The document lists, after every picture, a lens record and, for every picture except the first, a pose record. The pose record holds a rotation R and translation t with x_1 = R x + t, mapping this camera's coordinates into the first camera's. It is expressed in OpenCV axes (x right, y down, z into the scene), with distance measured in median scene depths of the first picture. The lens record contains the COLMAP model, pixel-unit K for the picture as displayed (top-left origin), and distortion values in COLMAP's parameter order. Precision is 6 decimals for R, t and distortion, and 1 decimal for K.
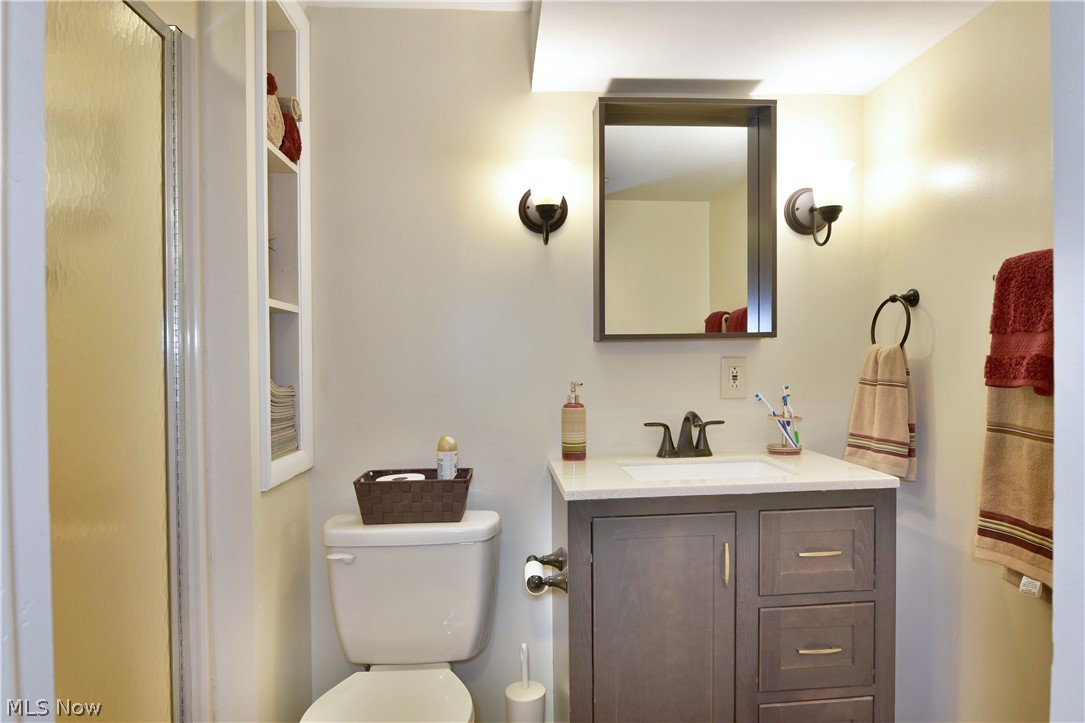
lens RADIAL K [[656.6, 0, 539.0], [0, 656.6, 359.9], [0, 0, 1]] dist [-0.012699, -0.005299]
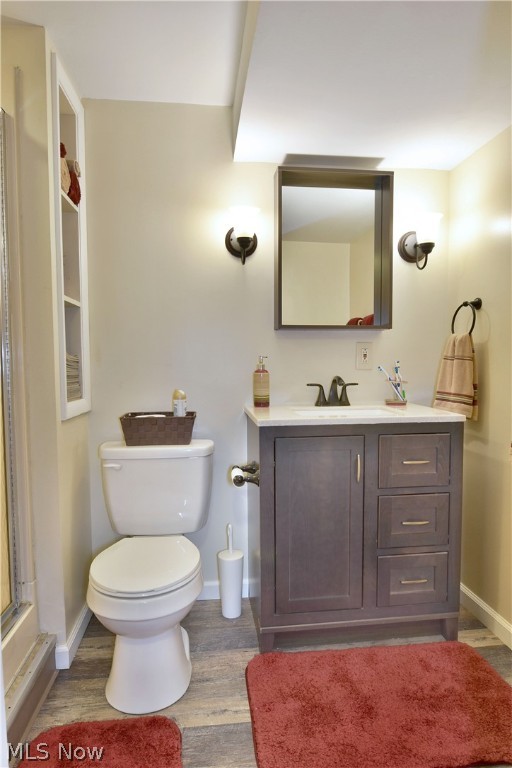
lens RADIAL K [[464.8, 0, 260.1], [0, 464.8, 387.7], [0, 0, 1]] dist [-0.012699, -0.005299]
pose [[0.997870, -0.005136, 0.065026, -0.022508], [0.001622, 0.998541, 0.053976, 0.051516], [-0.065208, -0.053755, 0.996423, -0.090427]]
